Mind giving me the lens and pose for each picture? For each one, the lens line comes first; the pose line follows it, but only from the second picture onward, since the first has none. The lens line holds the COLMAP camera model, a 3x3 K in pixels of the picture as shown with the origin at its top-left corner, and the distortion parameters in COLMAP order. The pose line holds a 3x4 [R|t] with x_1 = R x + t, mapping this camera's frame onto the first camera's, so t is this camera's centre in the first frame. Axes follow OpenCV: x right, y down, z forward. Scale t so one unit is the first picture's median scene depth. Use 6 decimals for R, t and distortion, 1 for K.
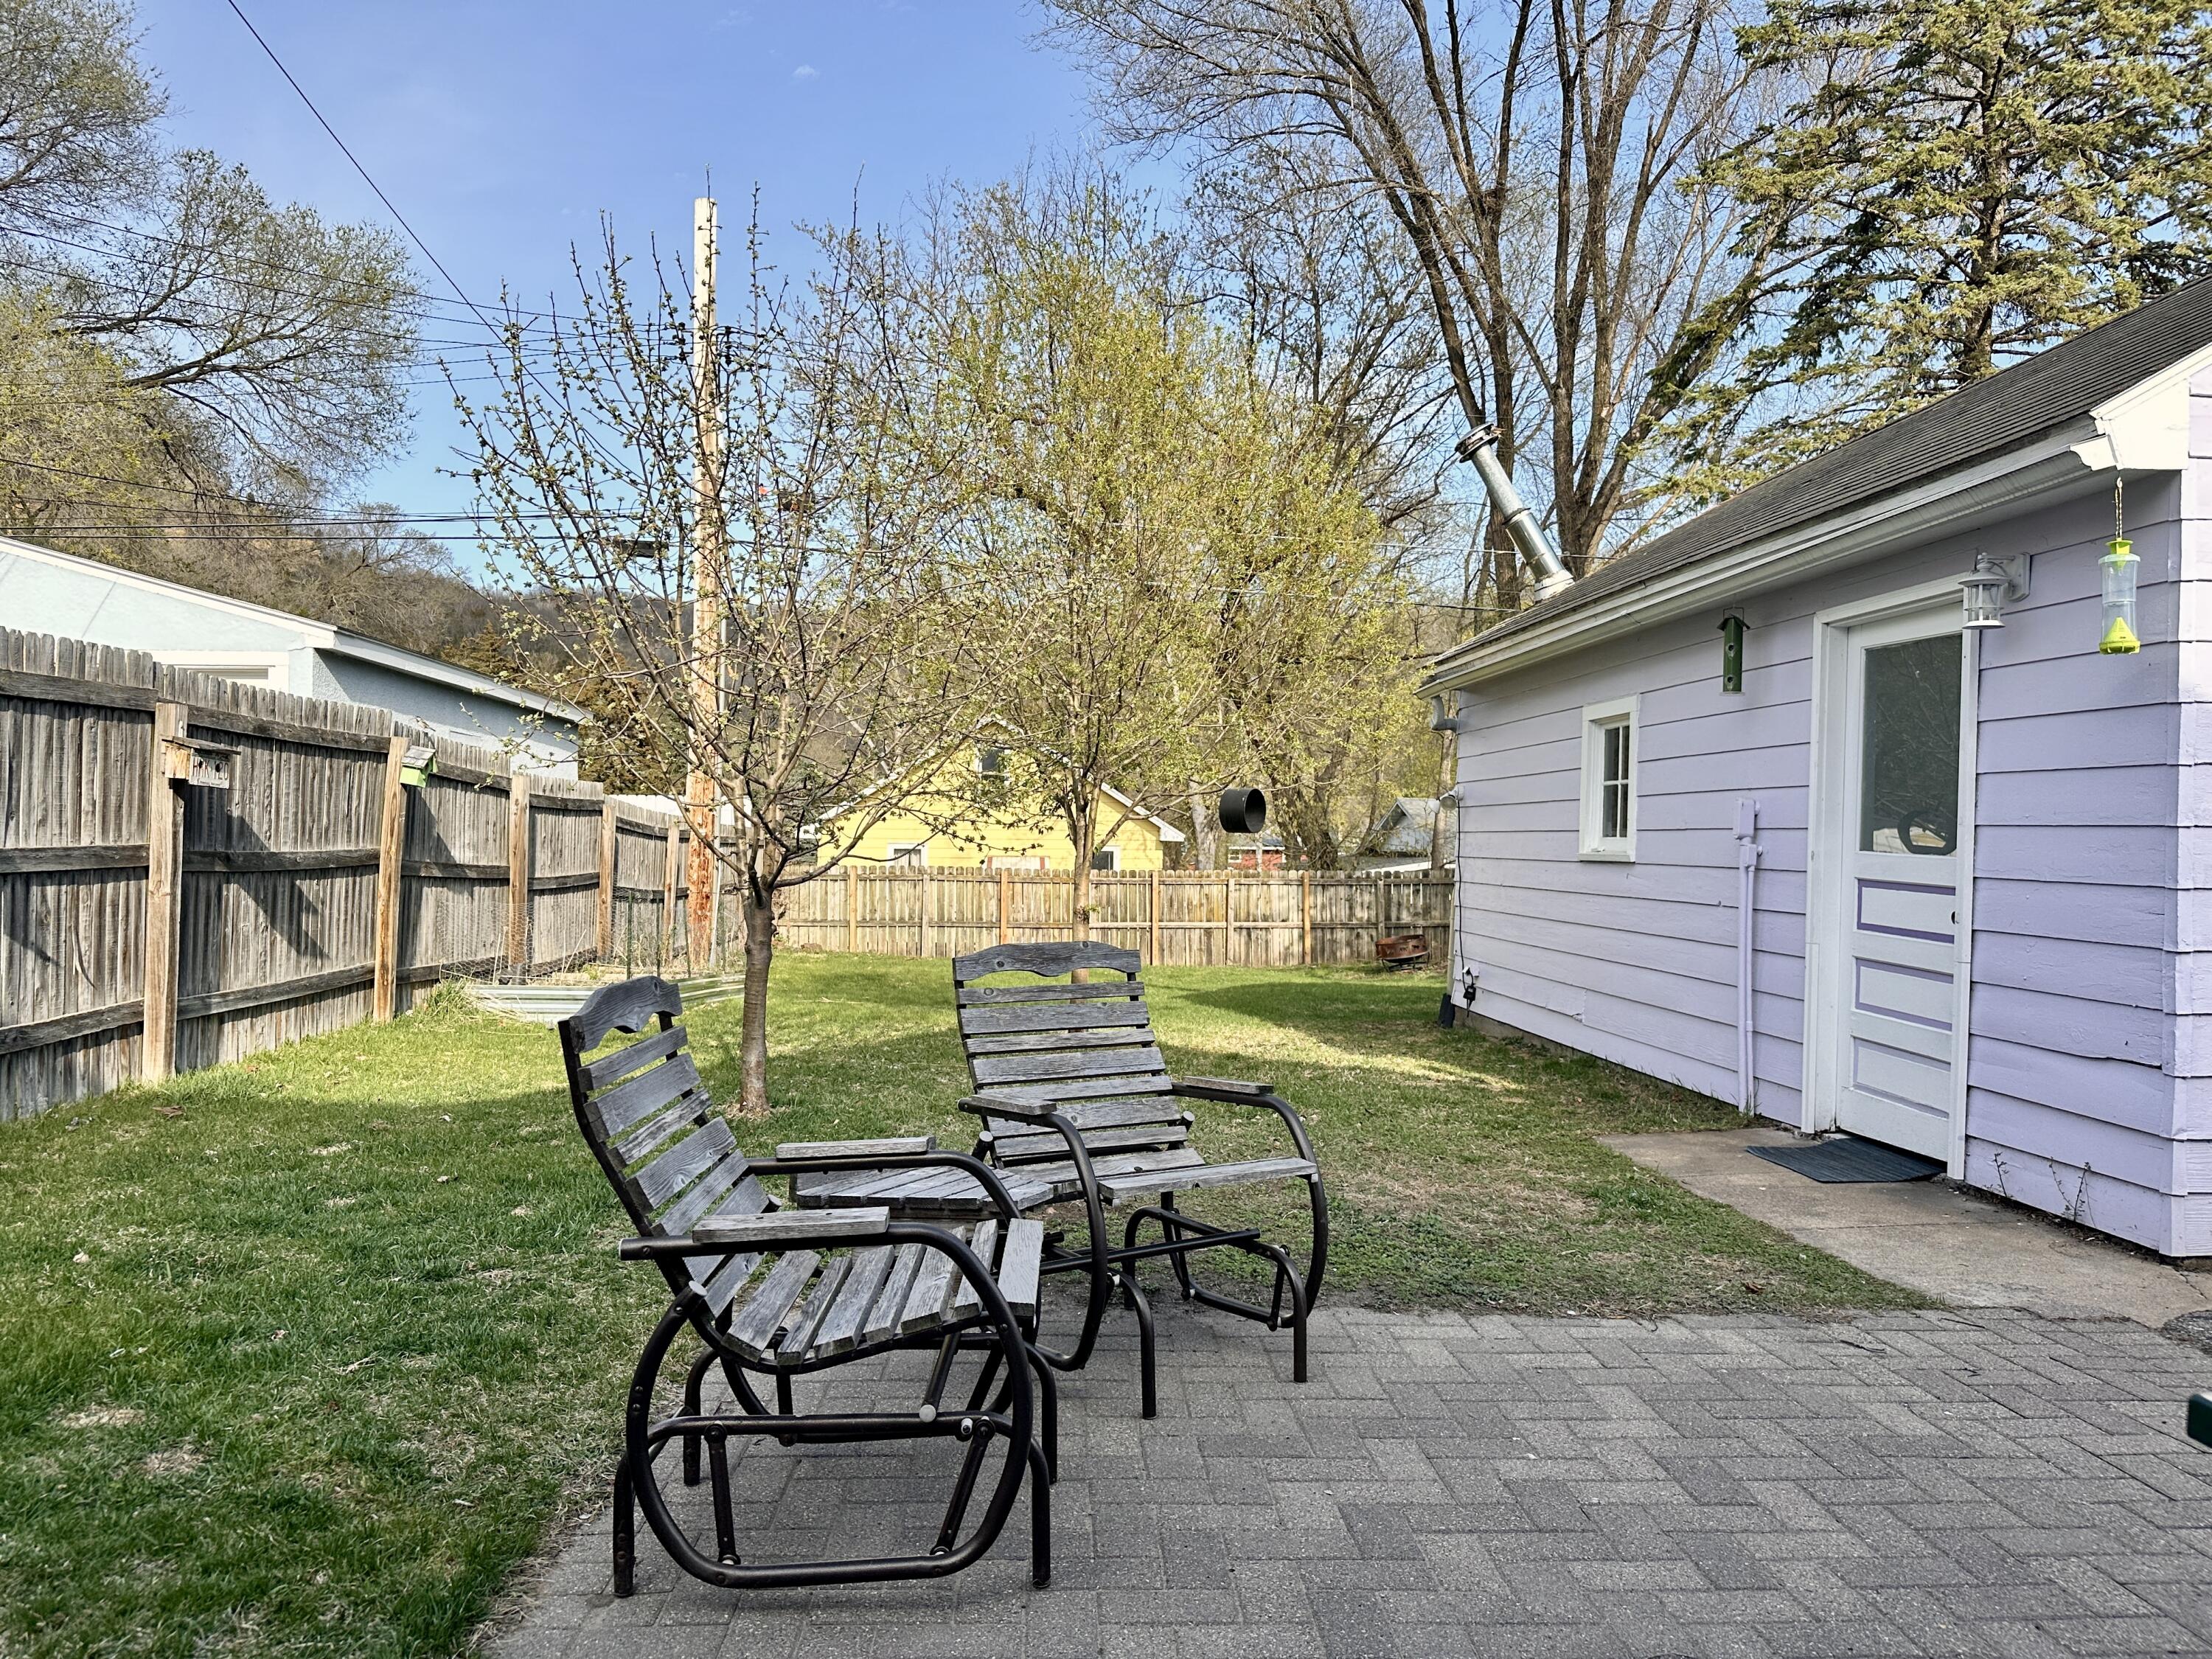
lens RADIAL K [[1577.4, 0, 1106.0], [0, 1577.4, 829.5], [0, 0, 1]] dist [0.026606, -0.001378]
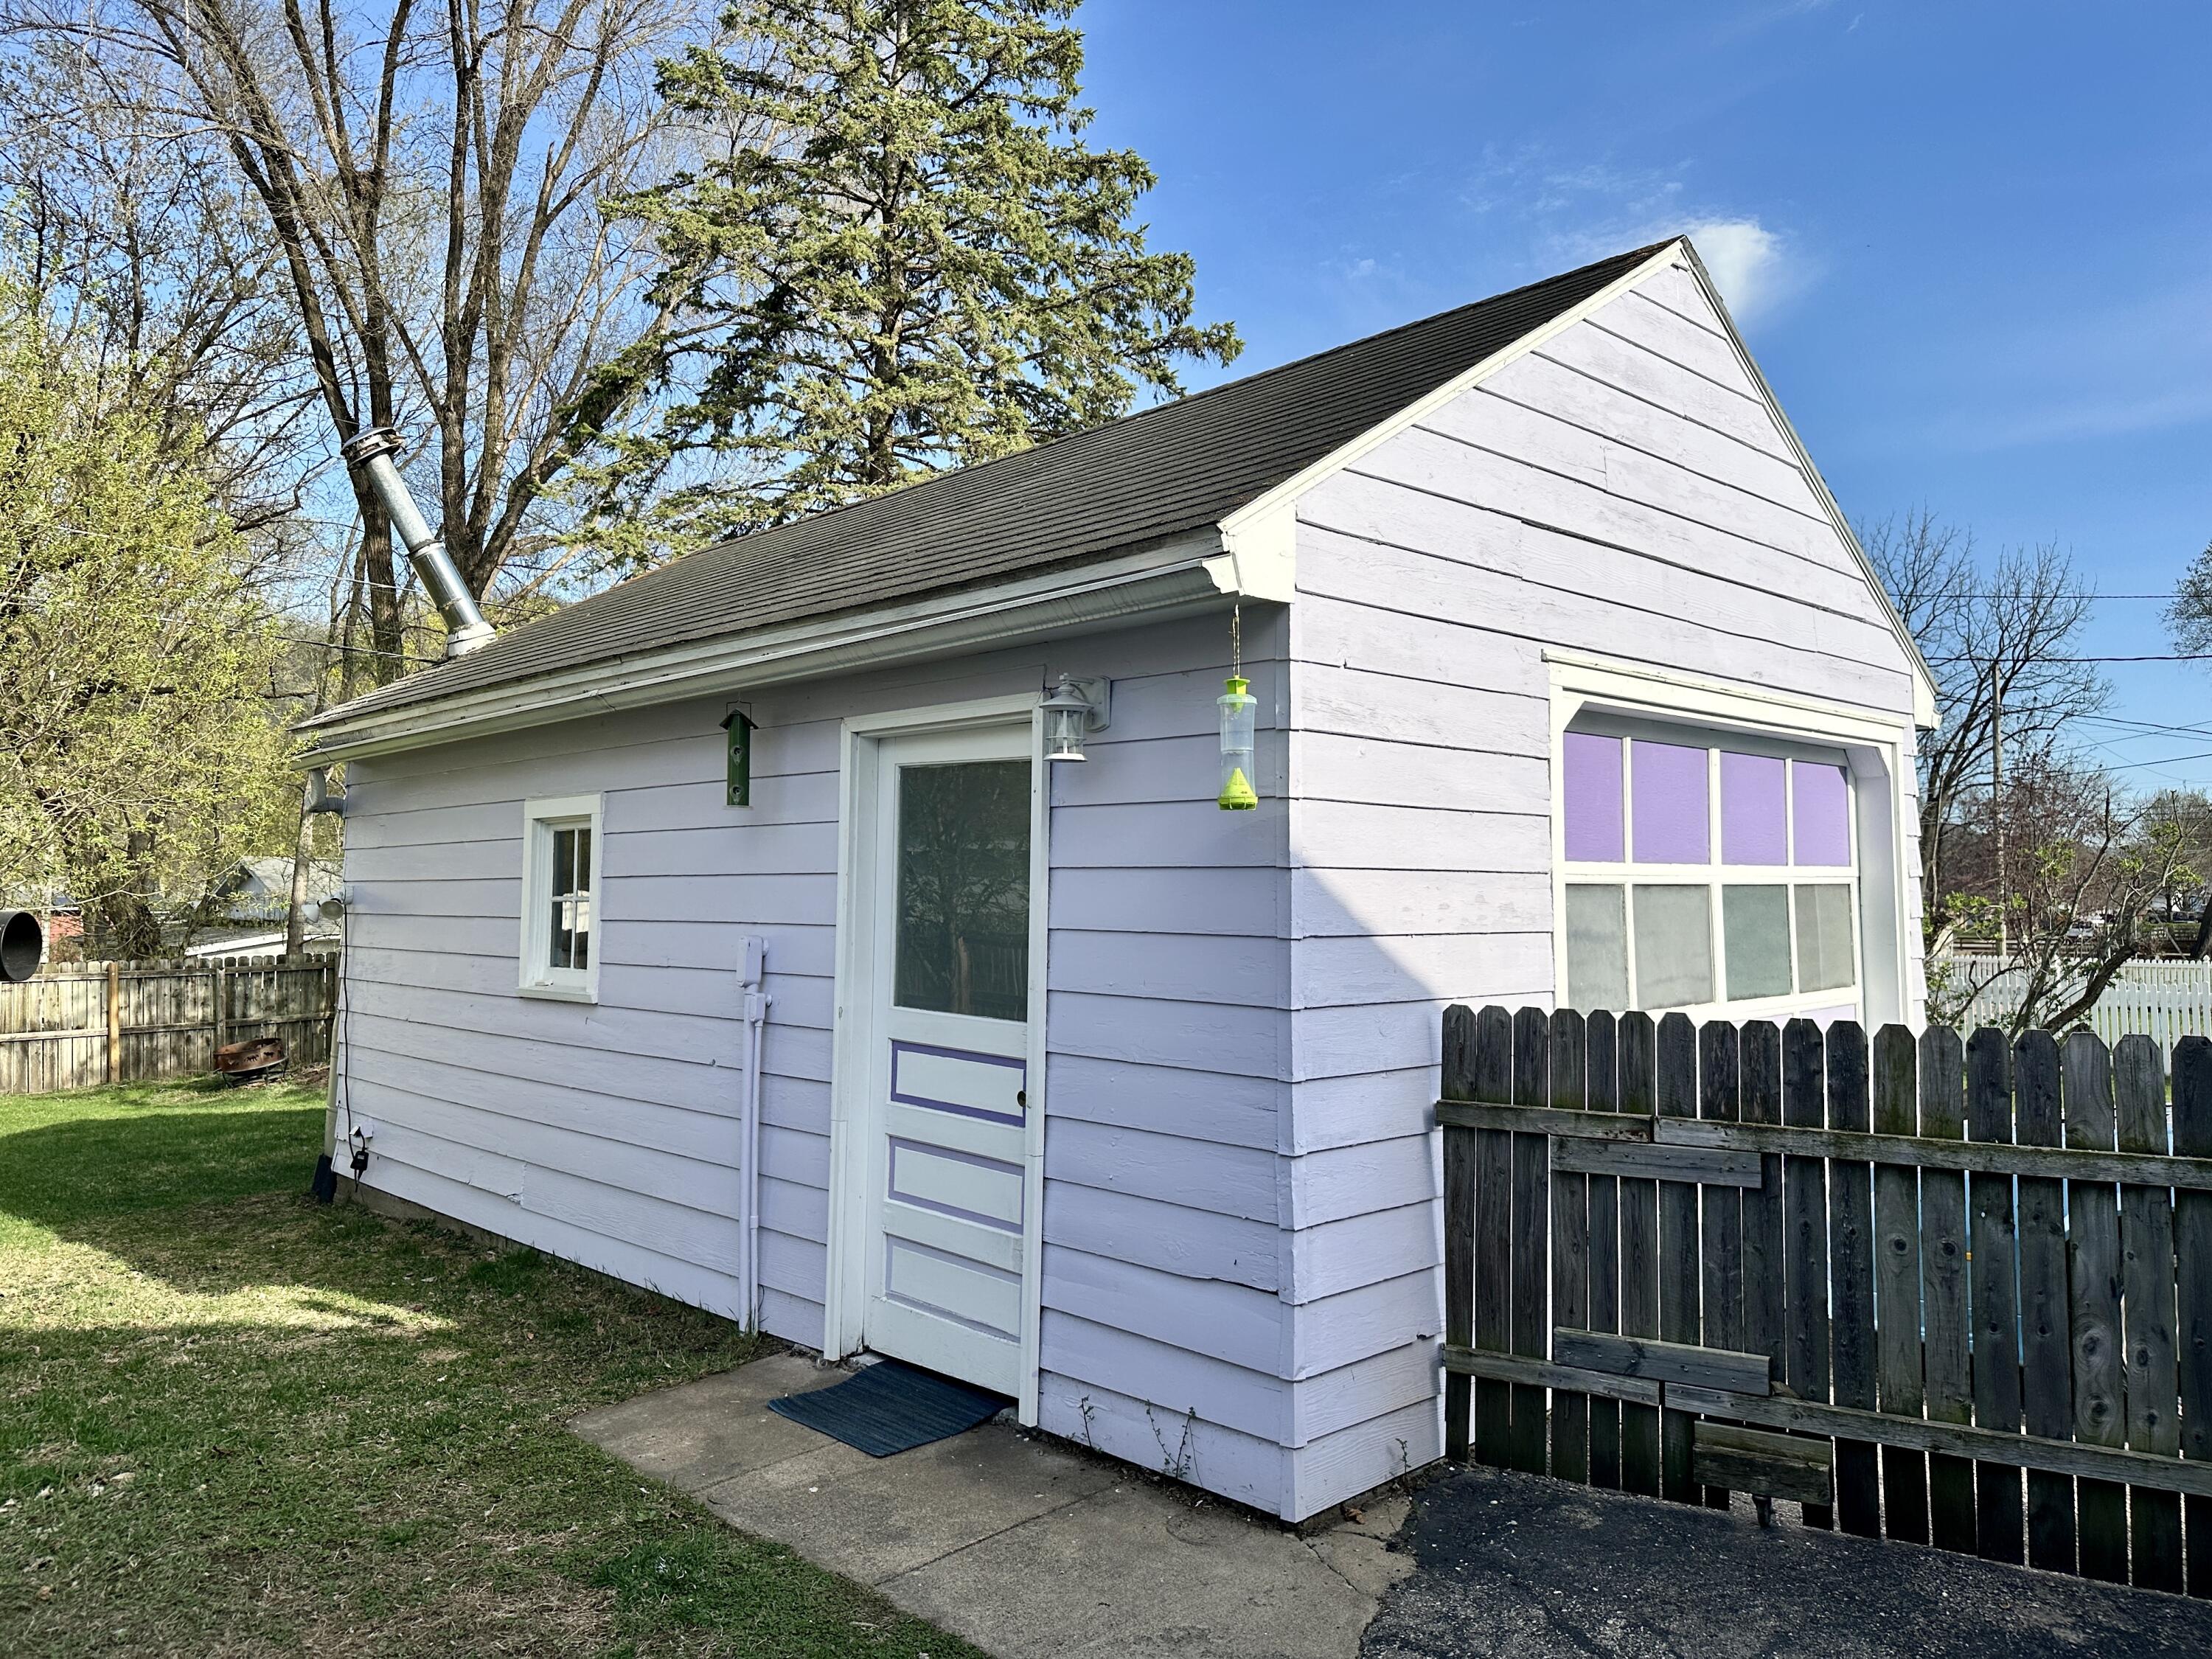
lens RADIAL K [[1559.5, 0, 1106.0], [0, 1559.5, 829.5], [0, 0, 1]] dist [0.054022, -0.068406]
pose [[0.773181, 0.011059, 0.634089, 0.011084], [0.006947, 0.999640, -0.025905, -0.016046], [-0.634148, 0.024435, 0.772826, 0.081683]]
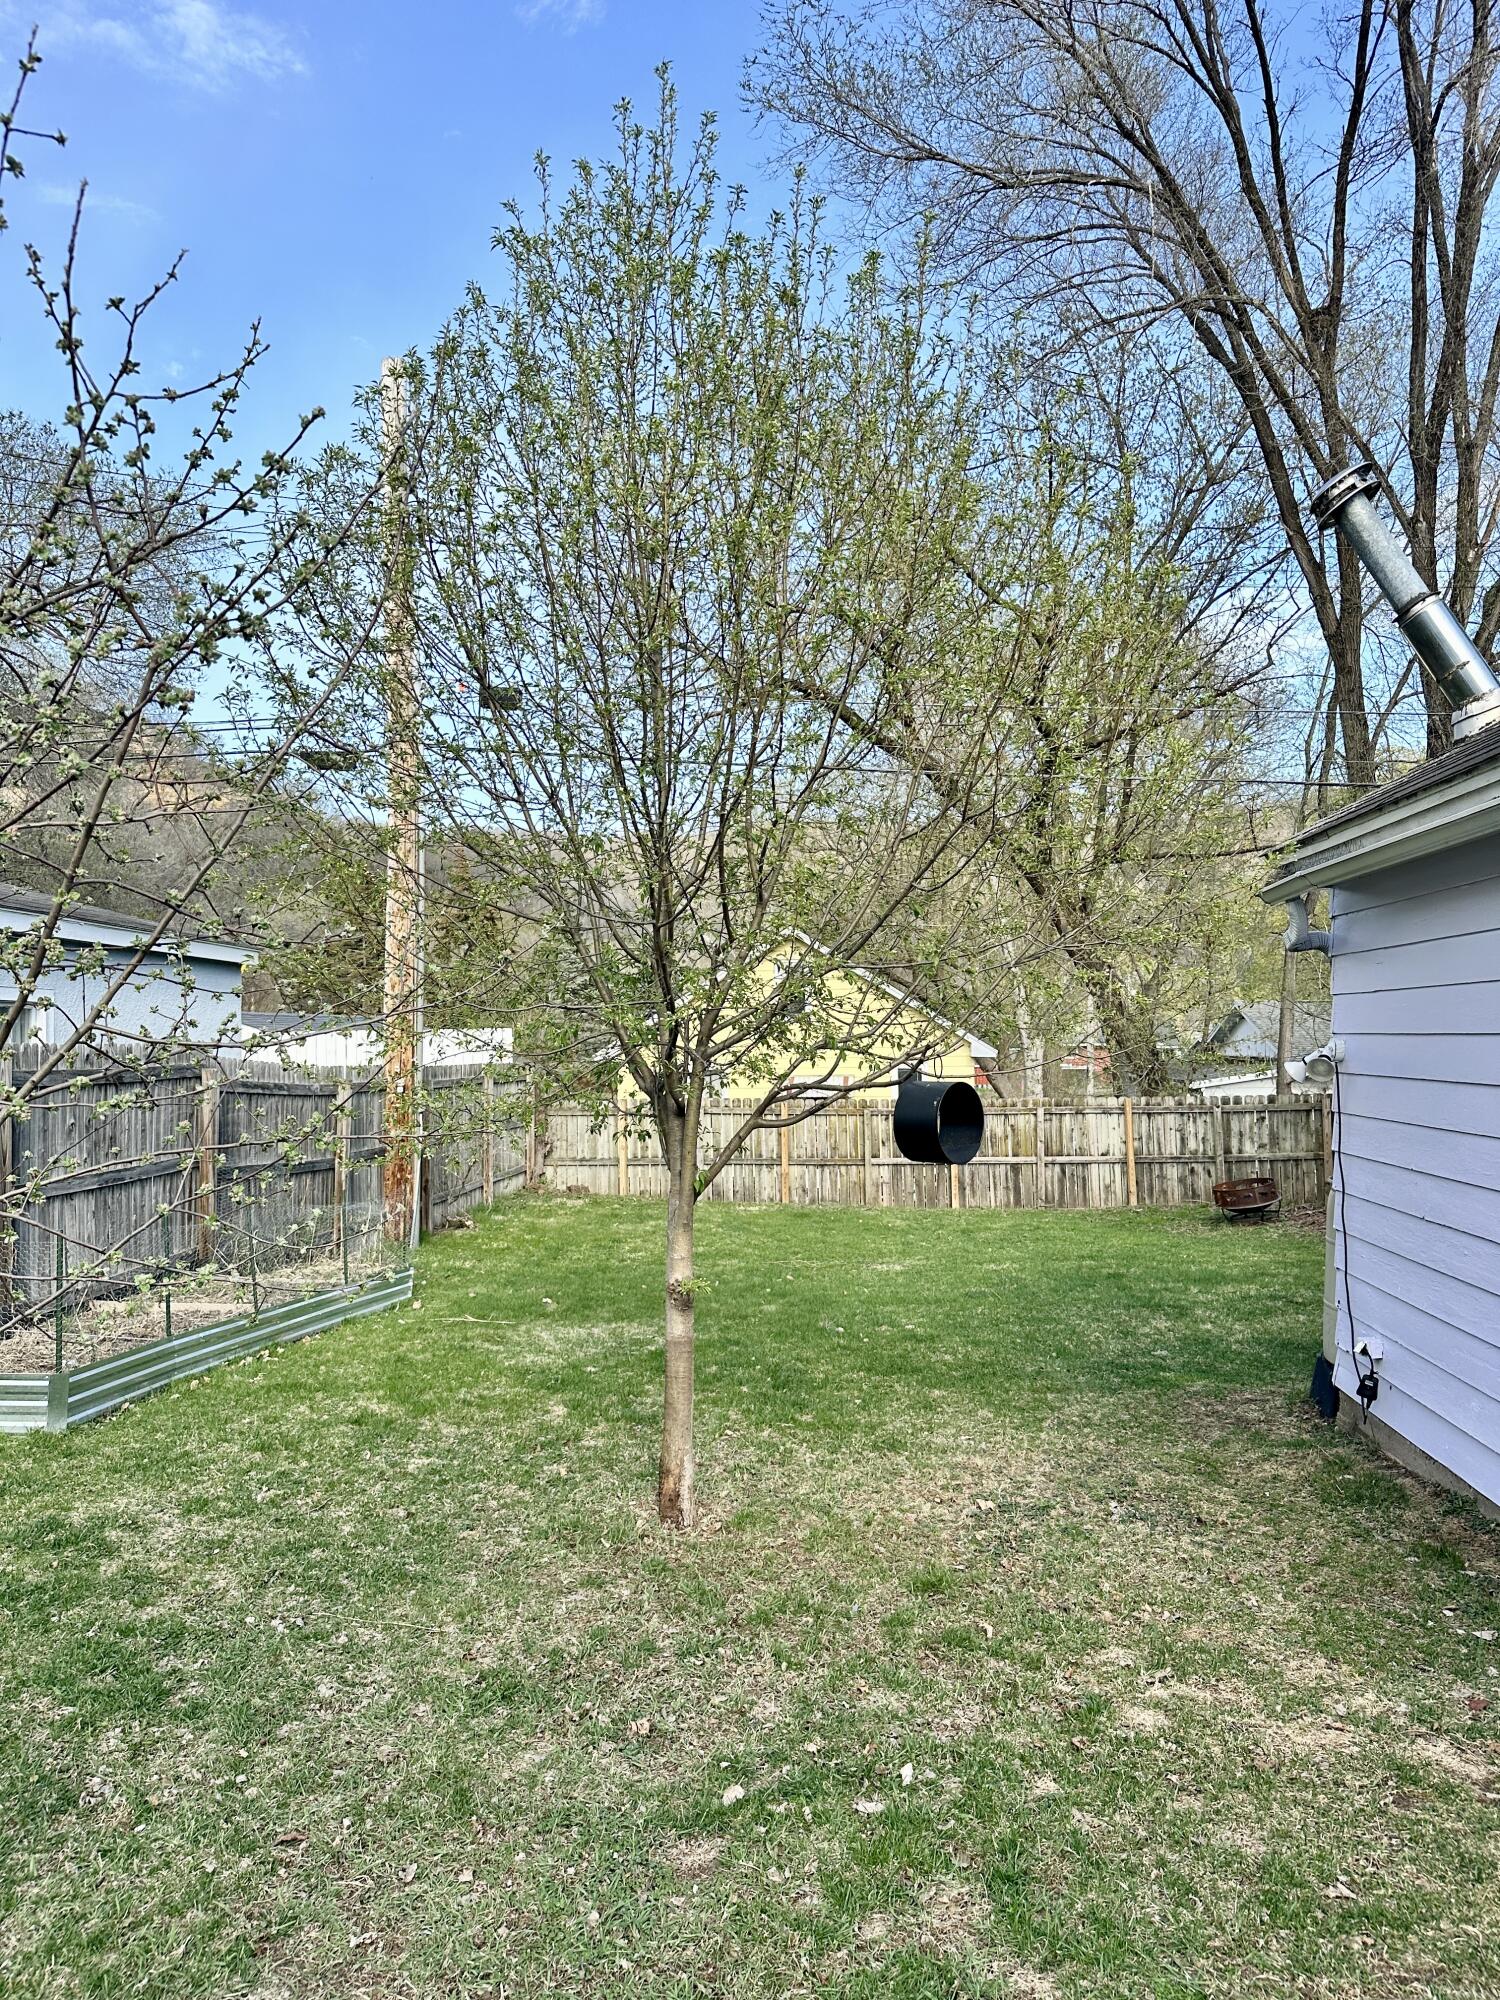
lens RADIAL K [[1404.8, 0, 725.9], [0, 1404.8, 998.0], [0, 0, 1]] dist [0.001460, -0.000964]
pose [[0.985842, -0.027897, -0.165339, 0.038369], [0.025120, 0.999506, -0.018865, -0.019454], [0.165783, 0.014444, 0.986056, 0.201232]]
